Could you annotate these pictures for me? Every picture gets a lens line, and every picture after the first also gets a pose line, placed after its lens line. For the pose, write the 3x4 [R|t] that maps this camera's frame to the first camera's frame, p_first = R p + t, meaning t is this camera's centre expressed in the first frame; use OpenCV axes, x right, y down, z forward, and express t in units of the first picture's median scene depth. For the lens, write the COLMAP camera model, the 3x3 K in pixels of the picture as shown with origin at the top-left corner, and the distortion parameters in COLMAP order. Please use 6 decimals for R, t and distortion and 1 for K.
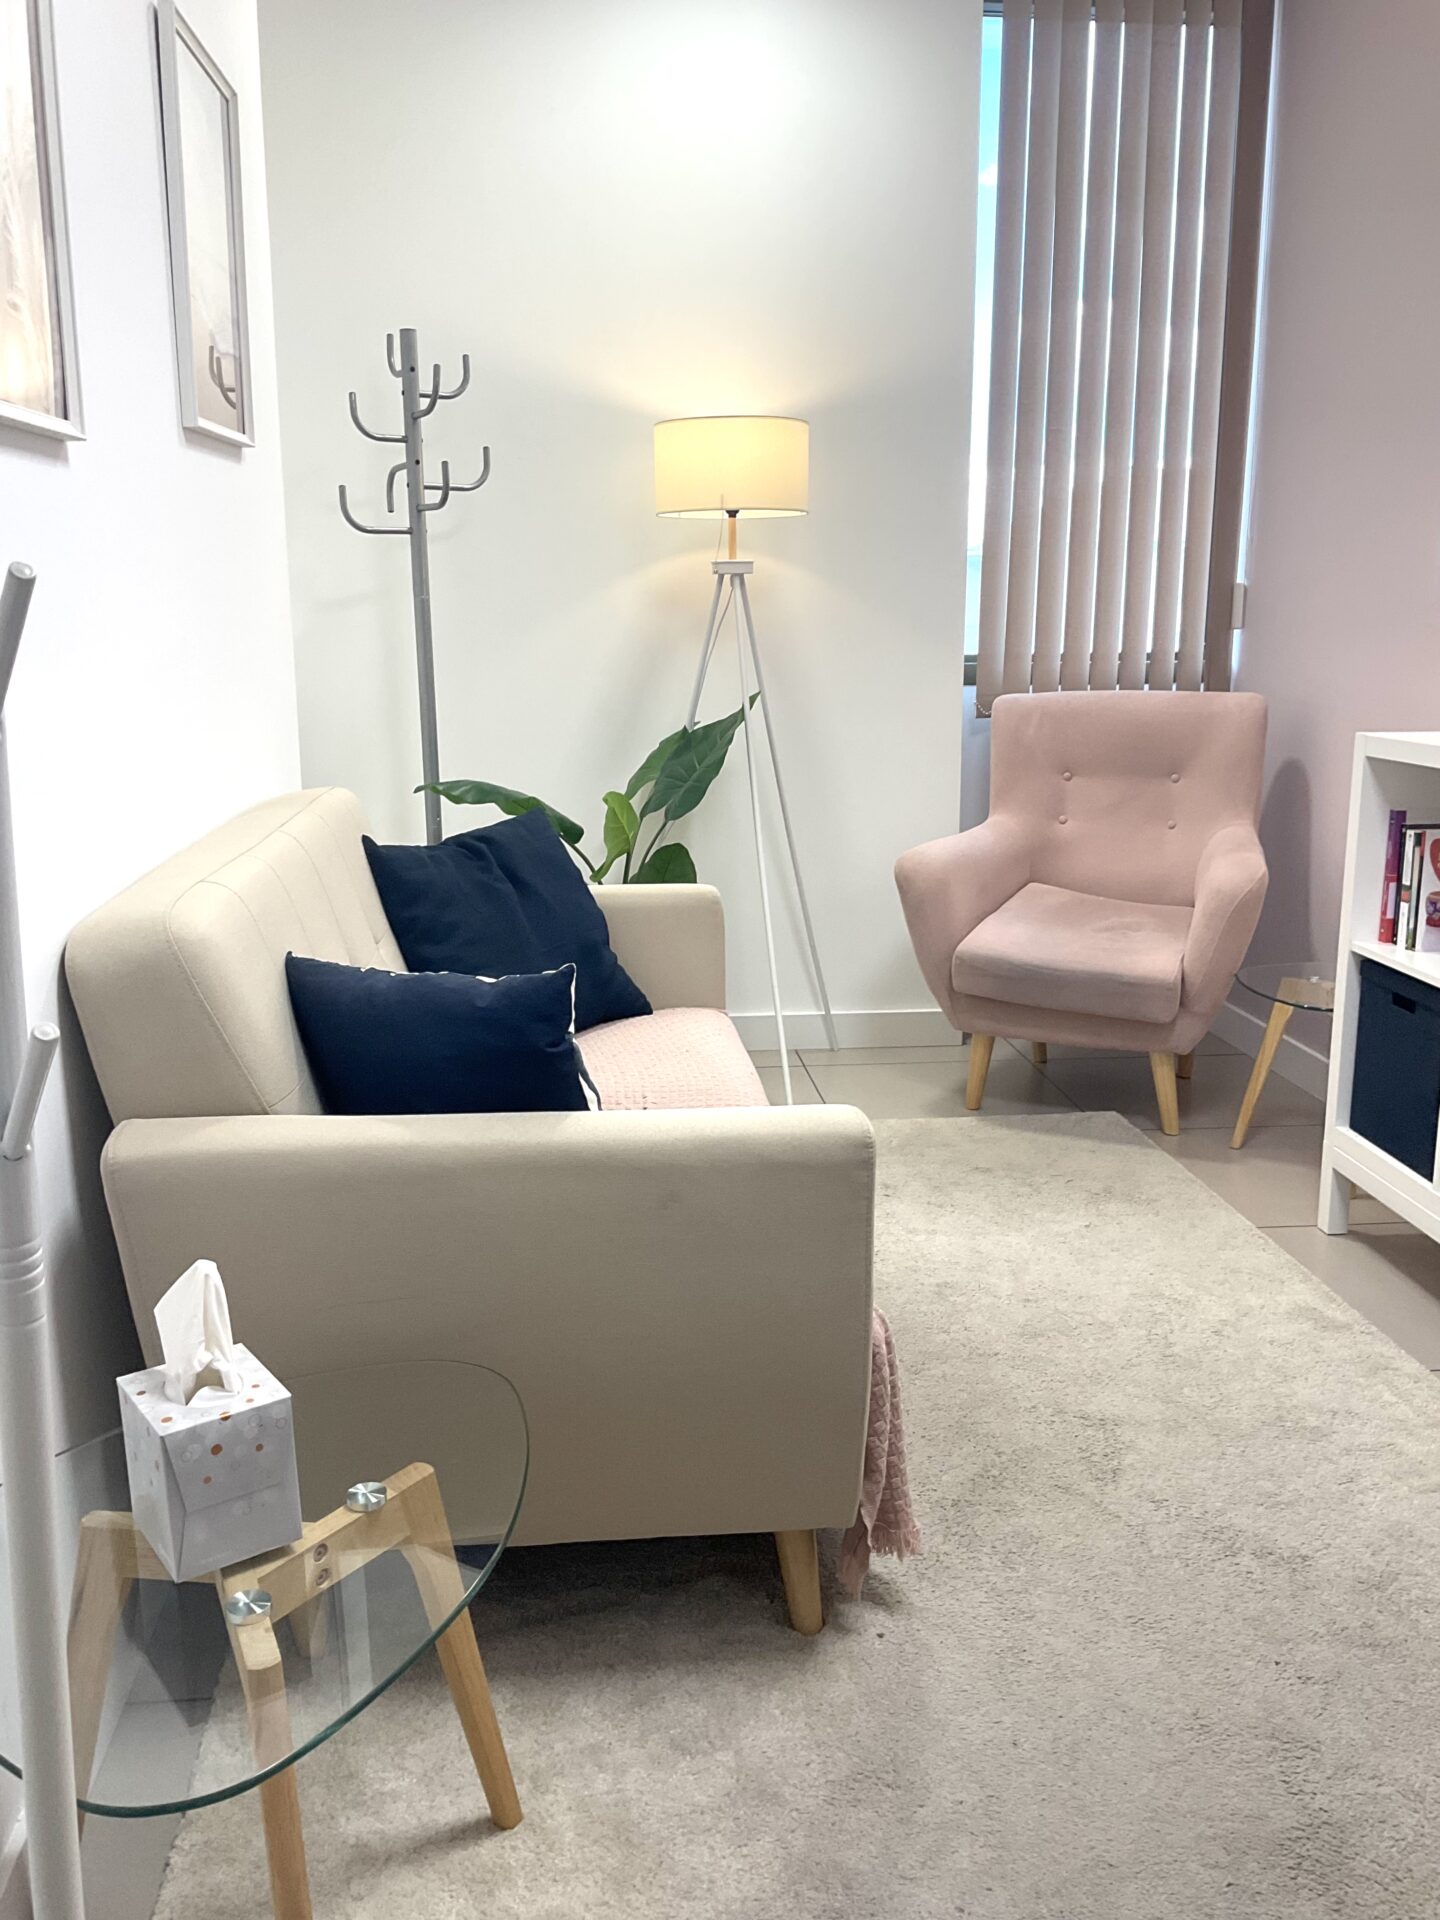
lens RADIAL K [[1581.2, 0, 726.7], [0, 1581.2, 955.9], [0, 0, 1]] dist [0.118643, -0.262435]
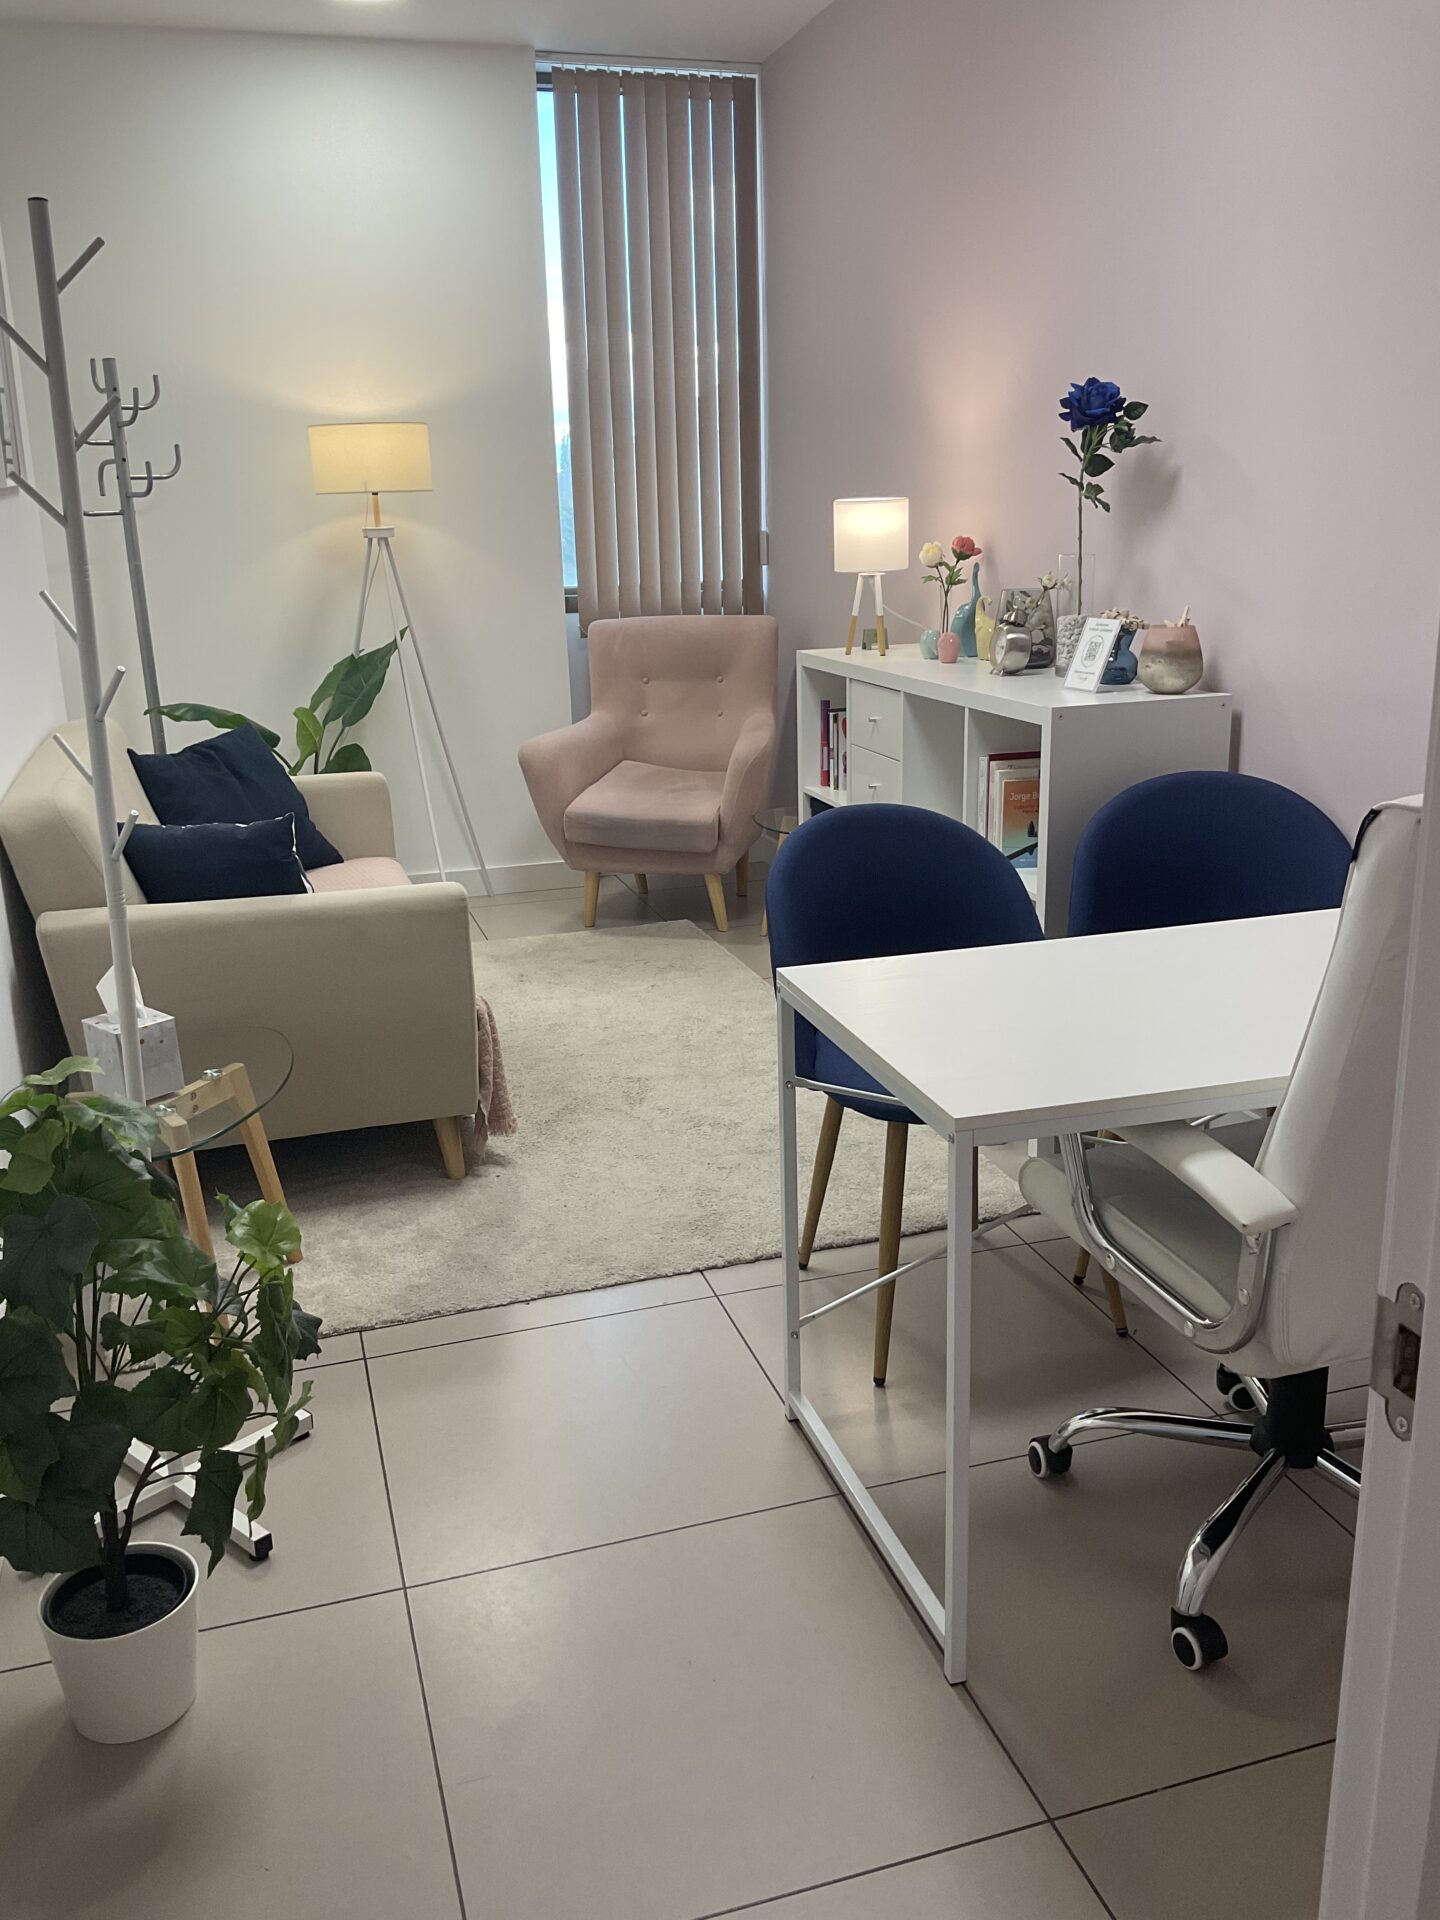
lens RADIAL K [[1581.2, 0, 726.7], [0, 1581.2, 955.9], [0, 0, 1]] dist [0.118643, -0.262435]
pose [[0.980659, -0.076064, 0.180337, 0.023168], [0.063799, 0.995299, 0.072873, 0.031252], [-0.185032, -0.059958, 0.980902, -0.415677]]
